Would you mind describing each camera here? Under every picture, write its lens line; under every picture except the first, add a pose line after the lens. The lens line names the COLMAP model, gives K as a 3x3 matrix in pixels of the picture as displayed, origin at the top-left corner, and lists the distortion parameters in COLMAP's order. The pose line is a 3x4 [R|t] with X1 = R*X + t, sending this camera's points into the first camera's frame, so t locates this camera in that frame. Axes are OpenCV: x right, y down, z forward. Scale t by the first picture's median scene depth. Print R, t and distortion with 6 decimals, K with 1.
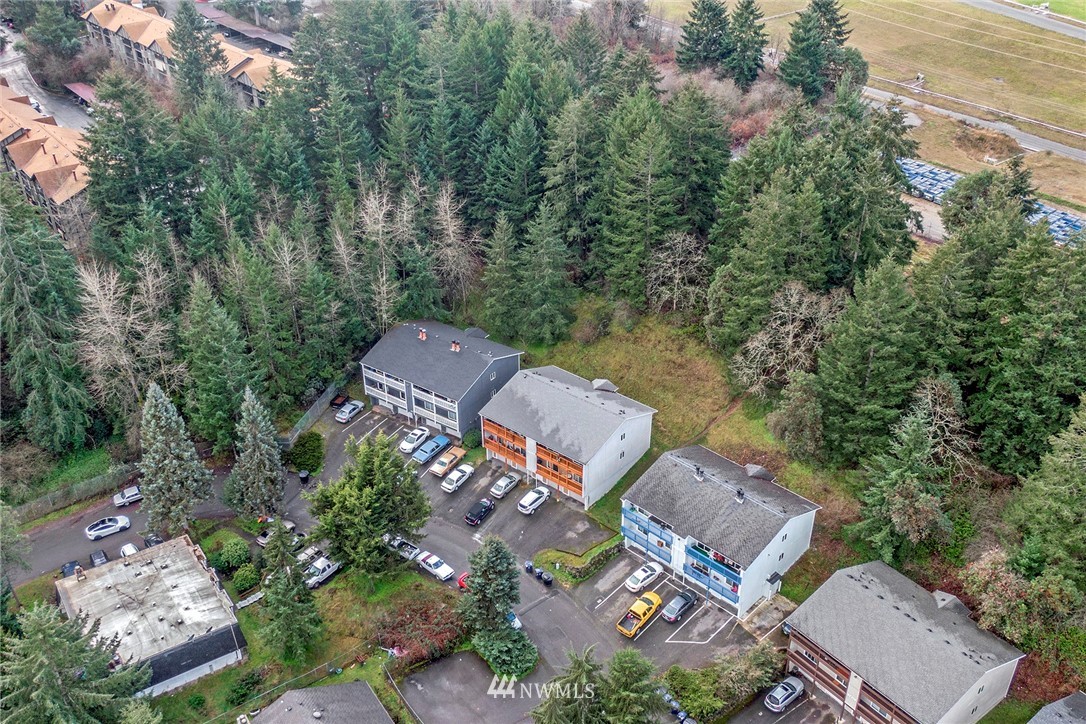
lens RADIAL K [[1132.9, 0, 580.3], [0, 1132.9, 390.1], [0, 0, 1]] dist [0.039839, 0.000000]
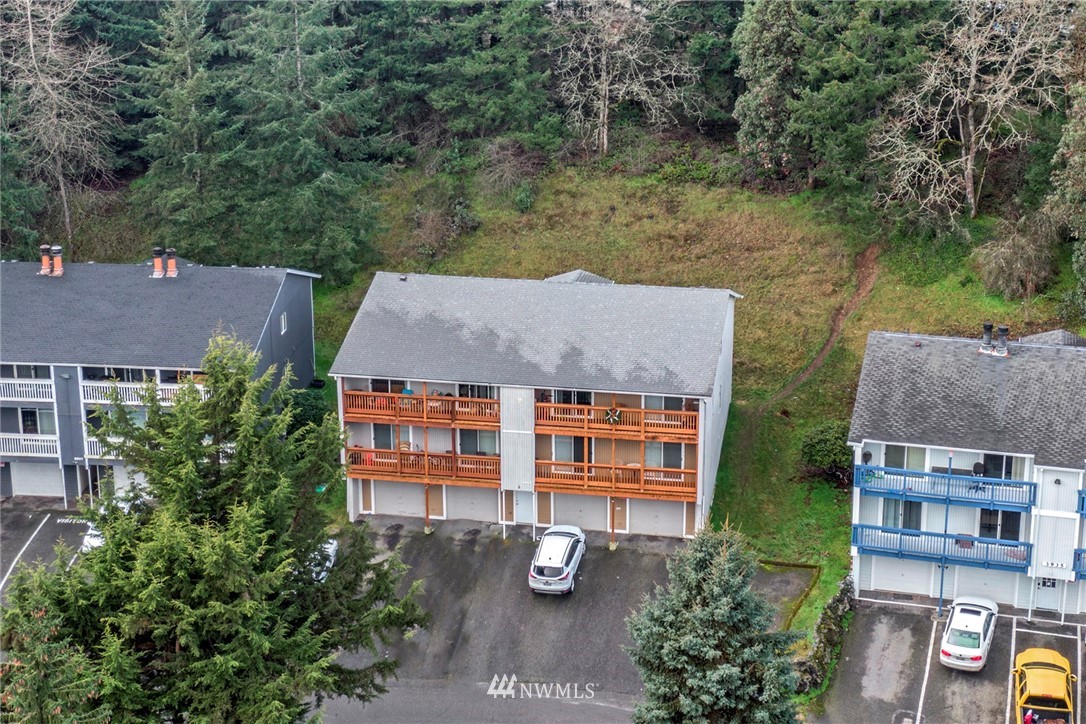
lens RADIAL K [[1753.1, 0, 641.6], [0, 1753.1, 251.6], [0, 0, 1]] dist [0.007703, 0.000000]
pose [[0.862936, -0.138103, 0.486075, -0.274648], [0.273966, 0.936144, -0.220400, 0.136216], [-0.424598, 0.323359, 0.845669, 0.492340]]
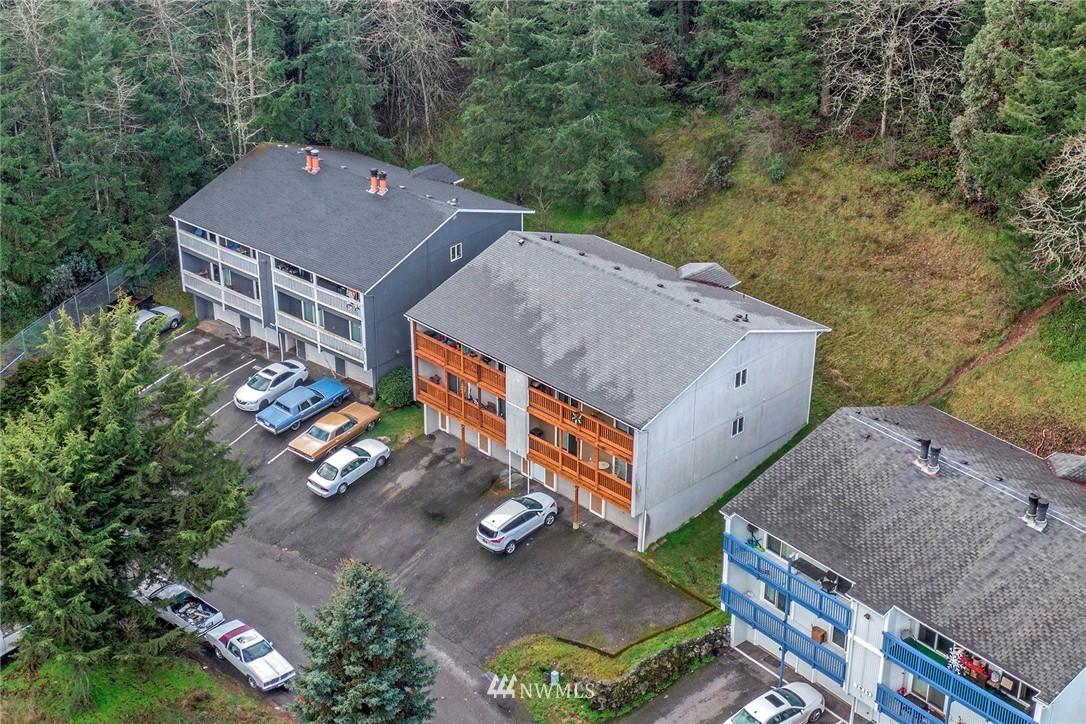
lens RADIAL K [[1753.1, 0, 533.5], [0, 1753.1, 330.7], [0, 0, 1]] dist [0.007703, 0.000000]
pose [[0.991568, 0.043294, -0.122145, 0.040023], [-0.056083, 0.993069, -0.103288, 0.094068], [0.116827, 0.109268, 0.987123, 0.364694]]
